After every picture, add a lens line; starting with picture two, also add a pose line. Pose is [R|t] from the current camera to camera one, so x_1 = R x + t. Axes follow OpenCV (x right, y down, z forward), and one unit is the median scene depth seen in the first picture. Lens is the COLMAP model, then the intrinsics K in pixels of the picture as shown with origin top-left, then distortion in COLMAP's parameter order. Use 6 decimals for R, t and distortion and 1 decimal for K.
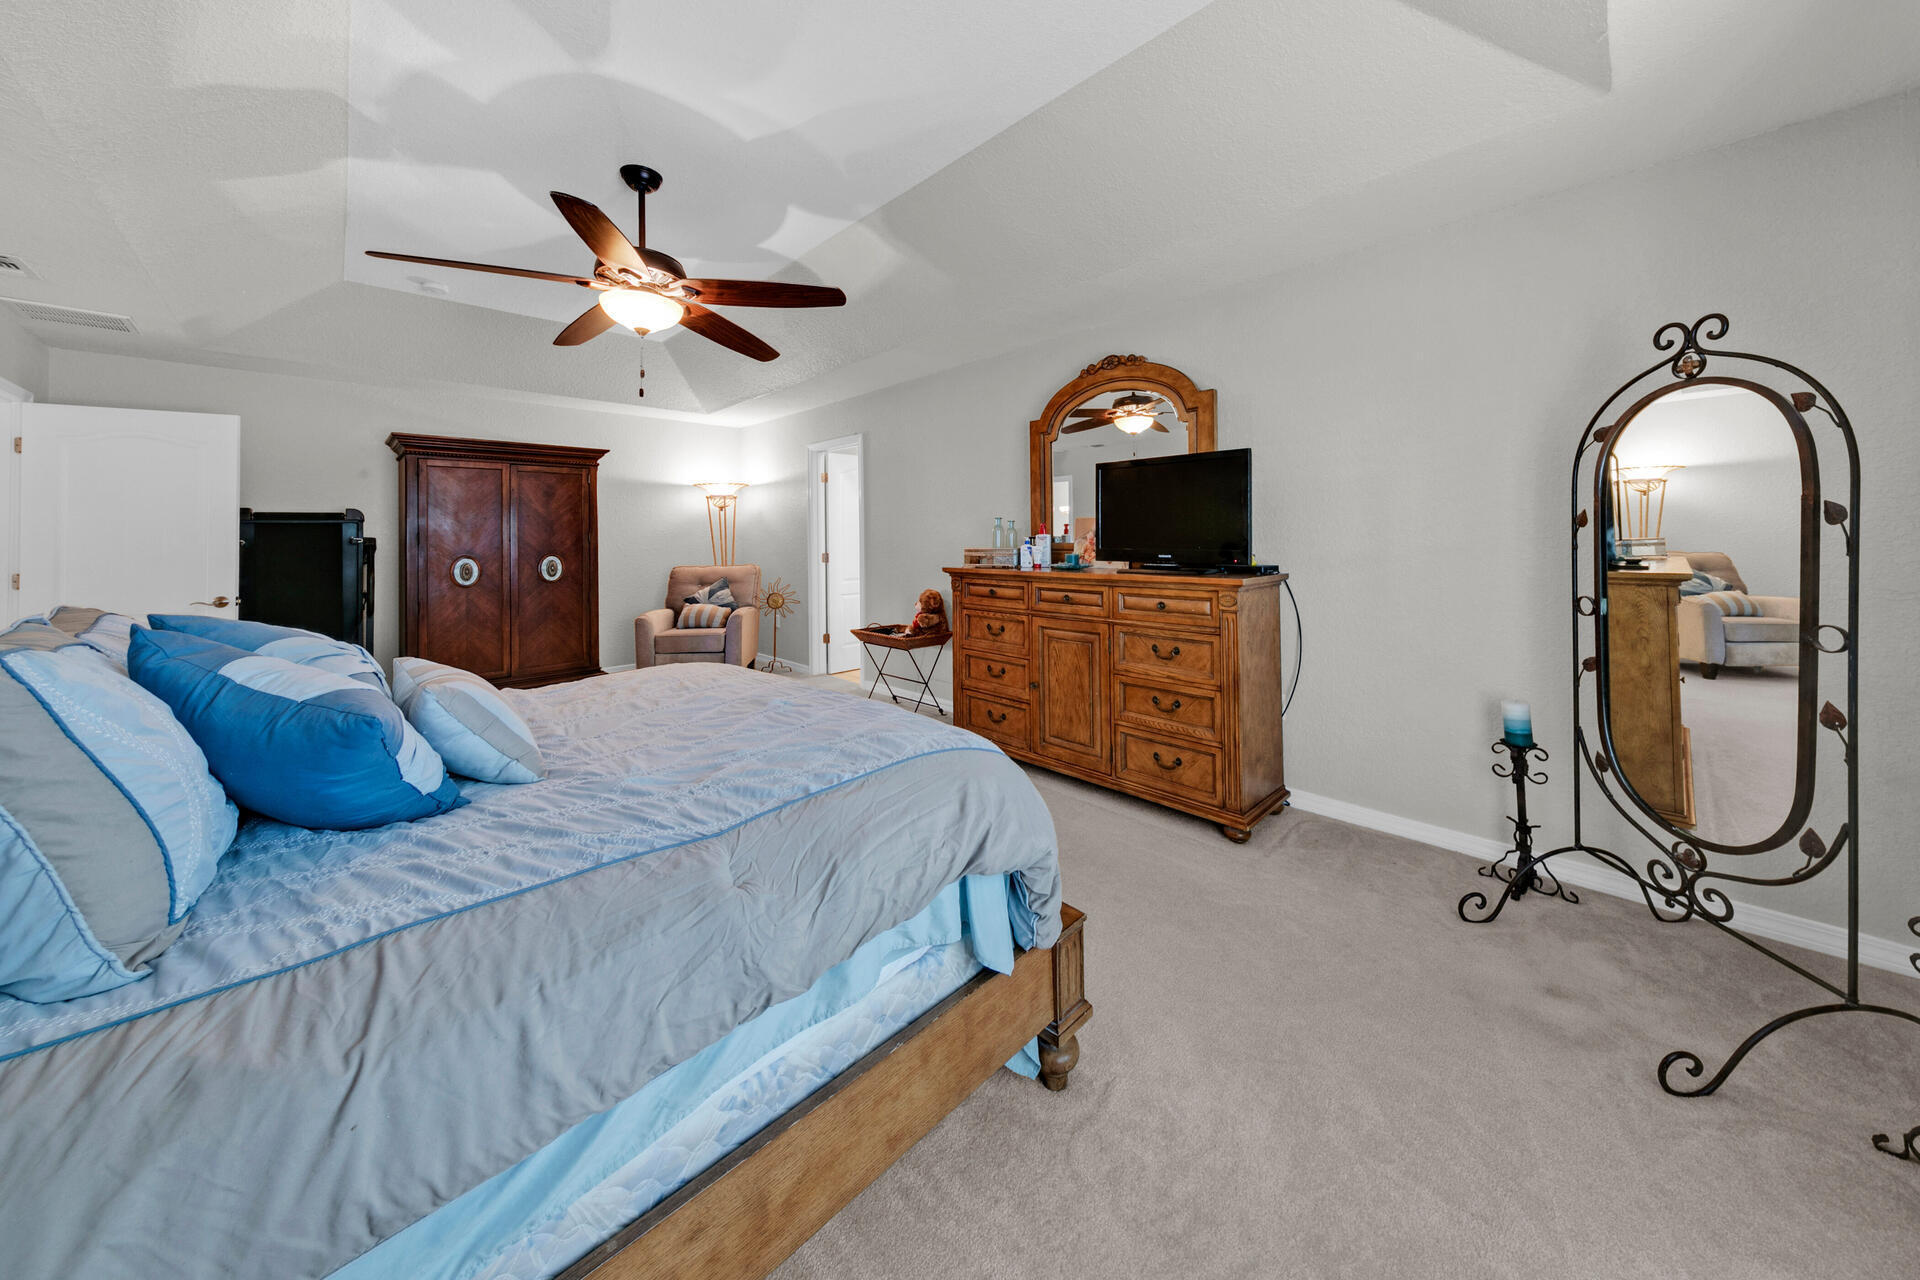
lens RADIAL K [[628.0, 0, 964.9], [0, 628.0, 567.3], [0, 0, 1]] dist [0.001683, -0.000087]
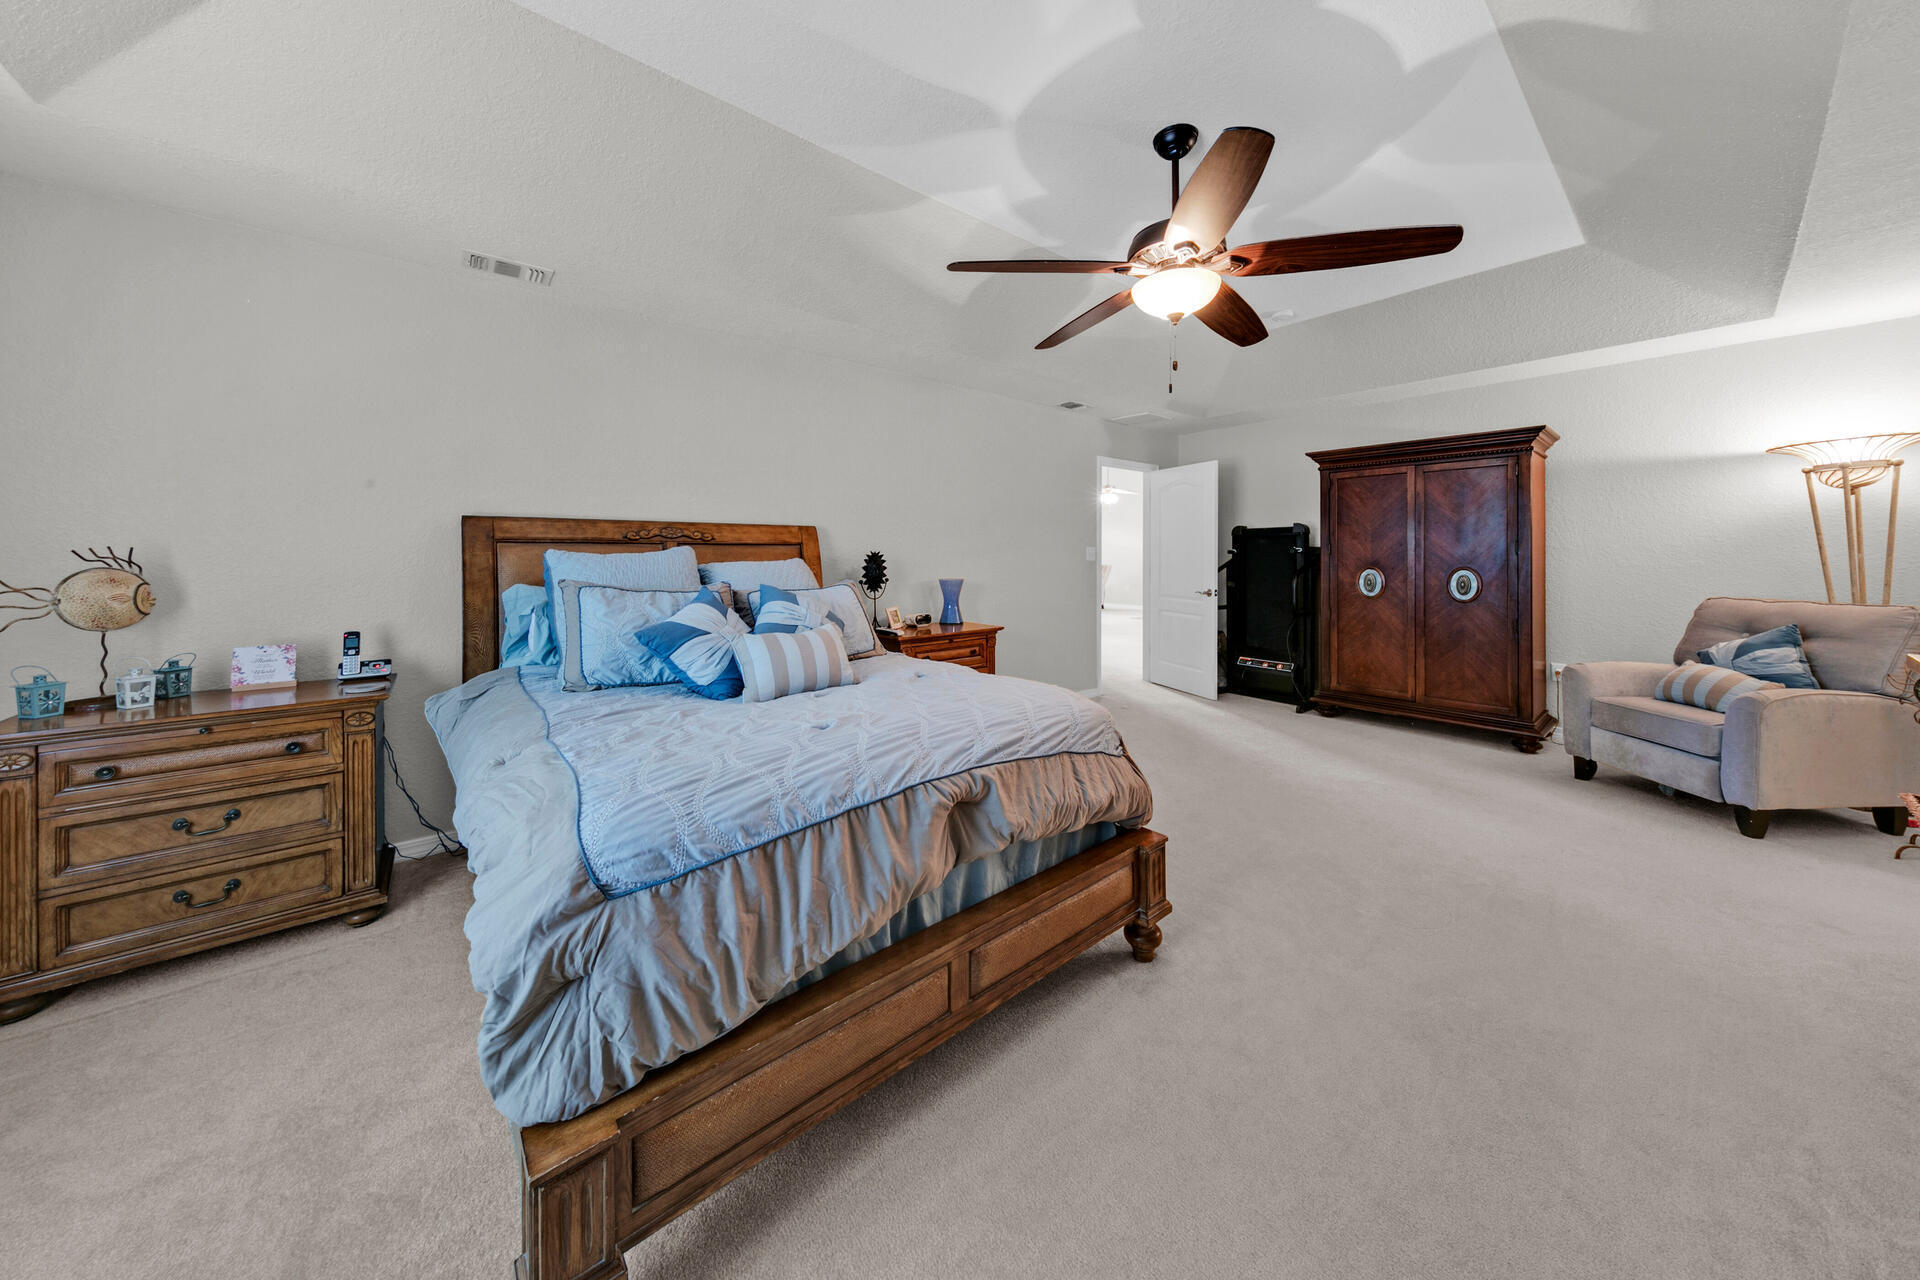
lens RADIAL K [[628.0, 0, 964.9], [0, 628.0, 567.3], [0, 0, 1]] dist [0.001683, -0.000087]
pose [[-0.067039, 0.033954, -0.997172, 0.383039], [-0.041256, 0.998472, 0.036772, -0.047633], [0.996897, 0.043604, -0.065536, 0.768485]]
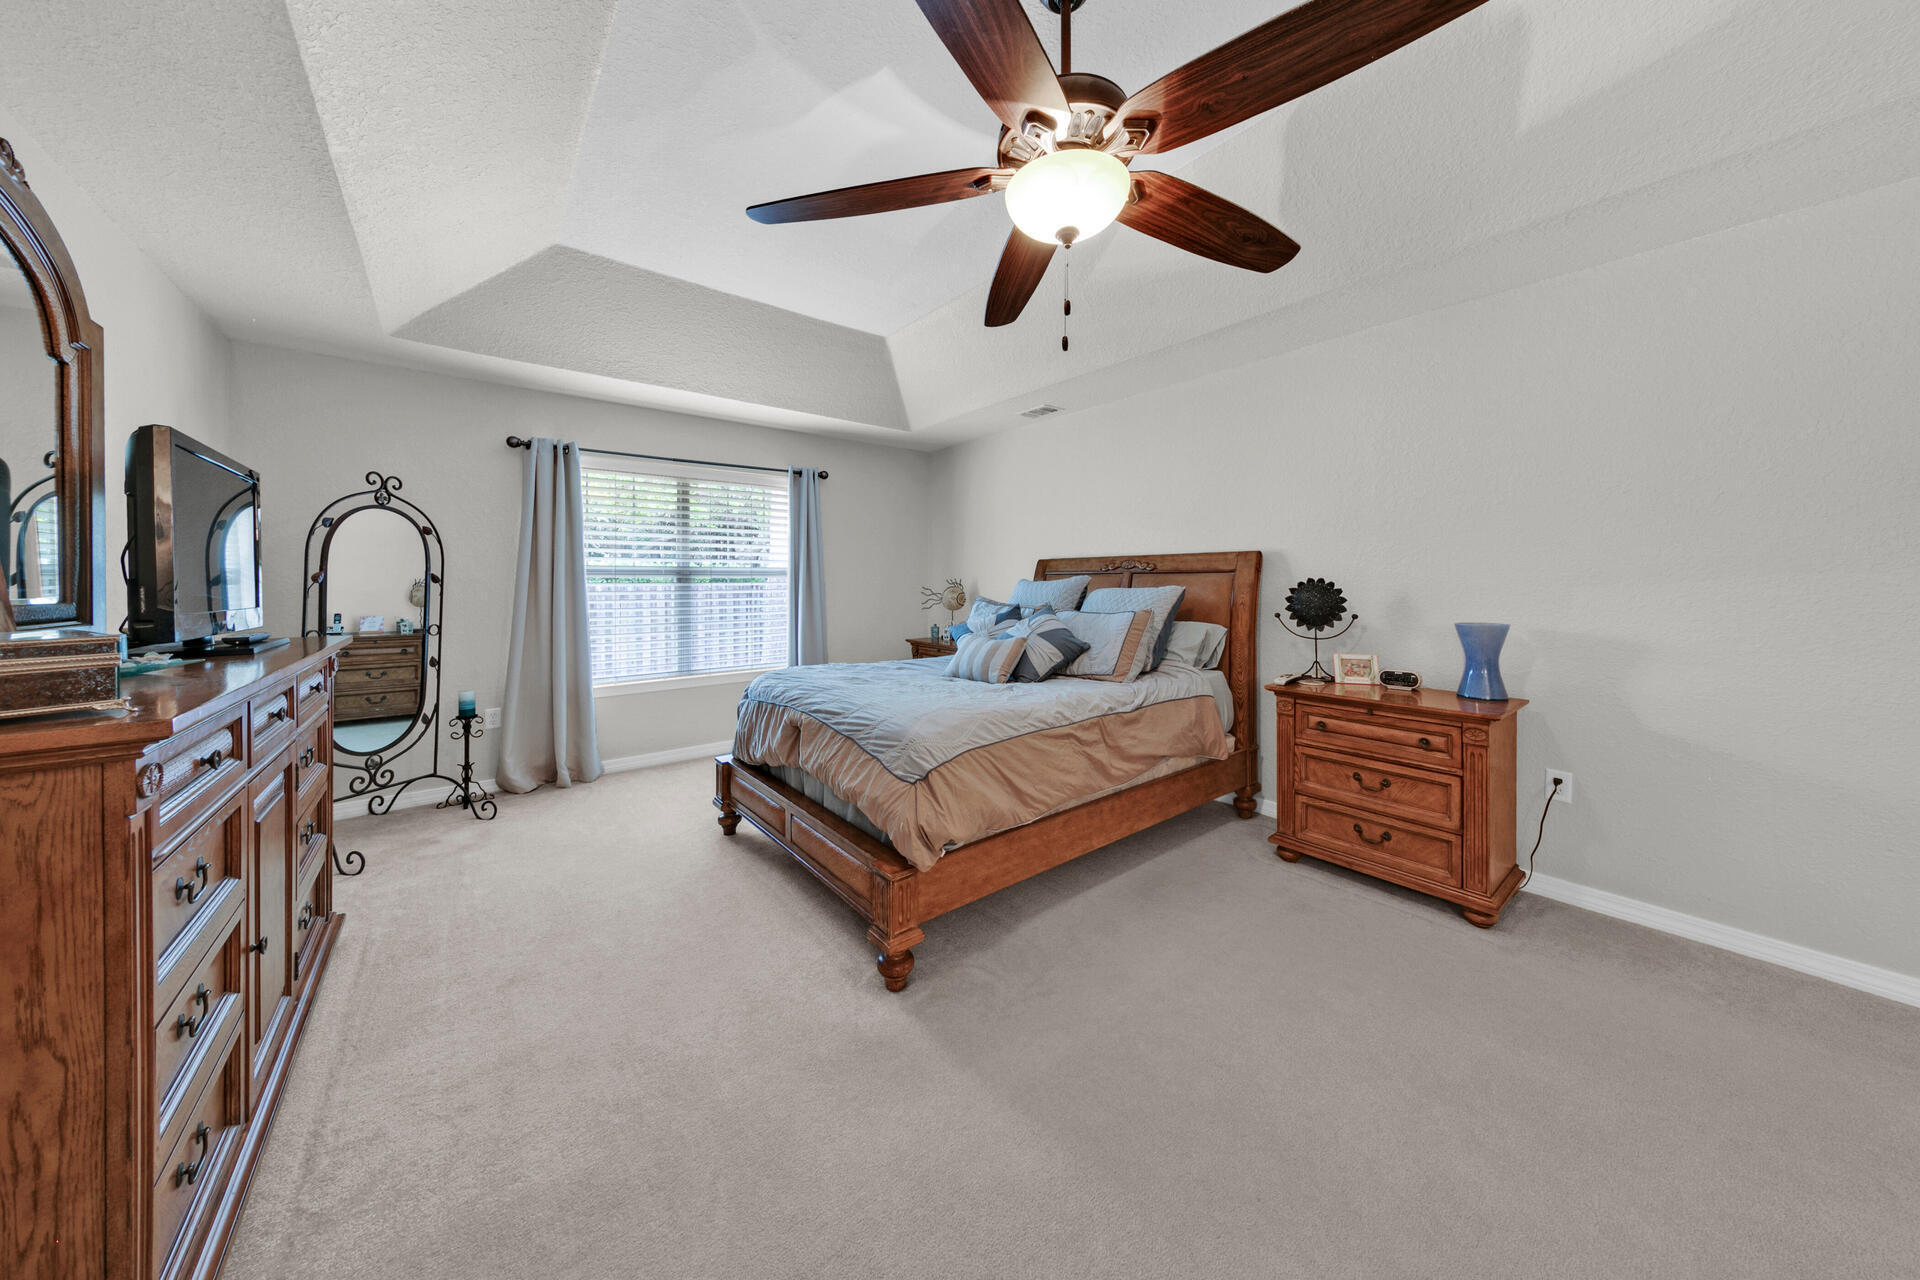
lens RADIAL K [[628.0, 0, 964.9], [0, 628.0, 567.3], [0, 0, 1]] dist [0.001683, -0.000087]
pose [[-0.994463, 0.013706, 0.104193, -0.457529], [0.015611, 0.999725, 0.017489, -0.070056], [-0.103924, 0.019018, -0.994403, 1.586390]]
